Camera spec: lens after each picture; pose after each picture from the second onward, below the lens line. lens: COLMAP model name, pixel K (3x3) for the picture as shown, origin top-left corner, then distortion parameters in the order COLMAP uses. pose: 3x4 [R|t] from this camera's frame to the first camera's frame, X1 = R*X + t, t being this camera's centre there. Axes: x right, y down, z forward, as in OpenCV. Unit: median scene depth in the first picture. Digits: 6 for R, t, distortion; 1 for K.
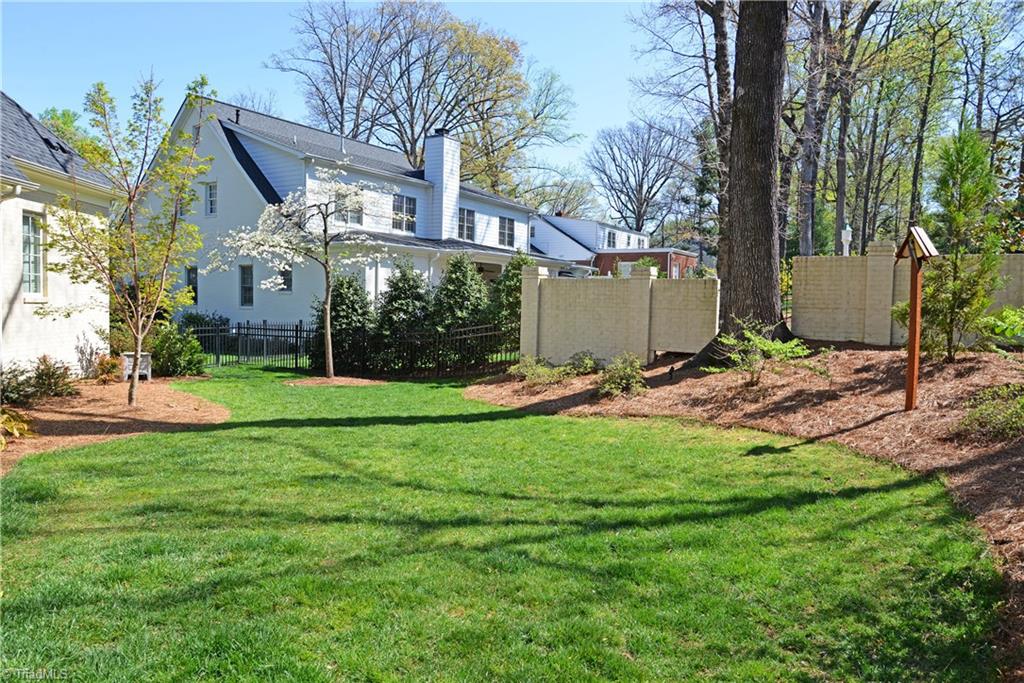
lens RADIAL K [[778.3, 0, 512.0], [0, 778.3, 341.5], [0, 0, 1]] dist [-0.004617, -0.002594]
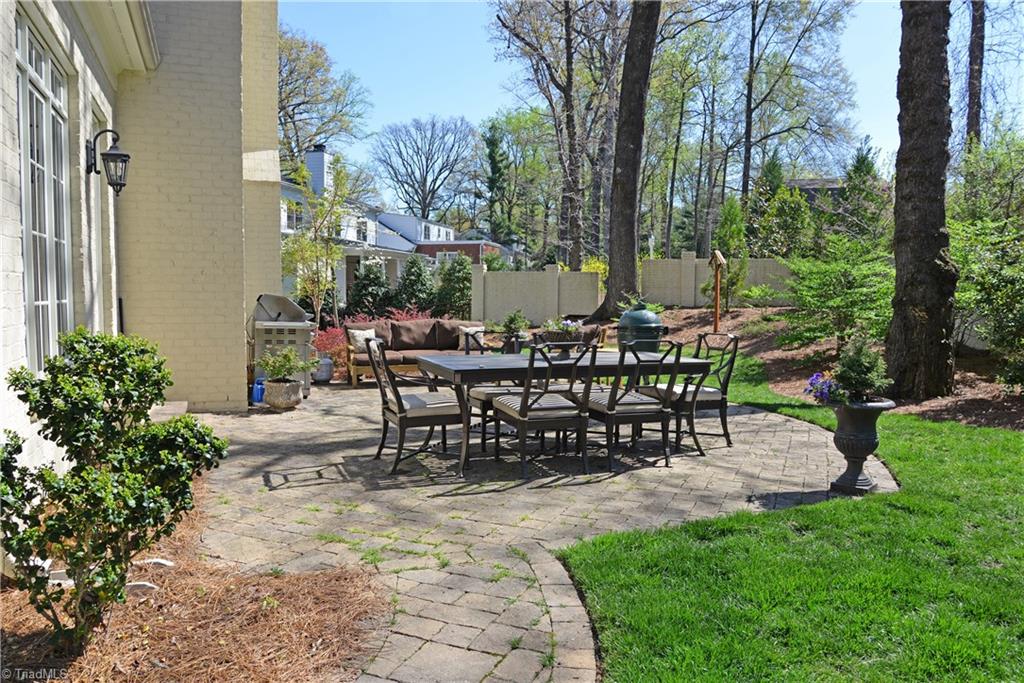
lens RADIAL K [[725.5, 0, 512.0], [0, 725.5, 341.5], [0, 0, 1]] dist [-0.007558, -0.002561]
pose [[0.960301, -0.033841, 0.276907, -0.107832], [0.027001, 0.999230, 0.028479, 0.006712], [-0.277658, -0.019872, 0.960475, -0.143610]]
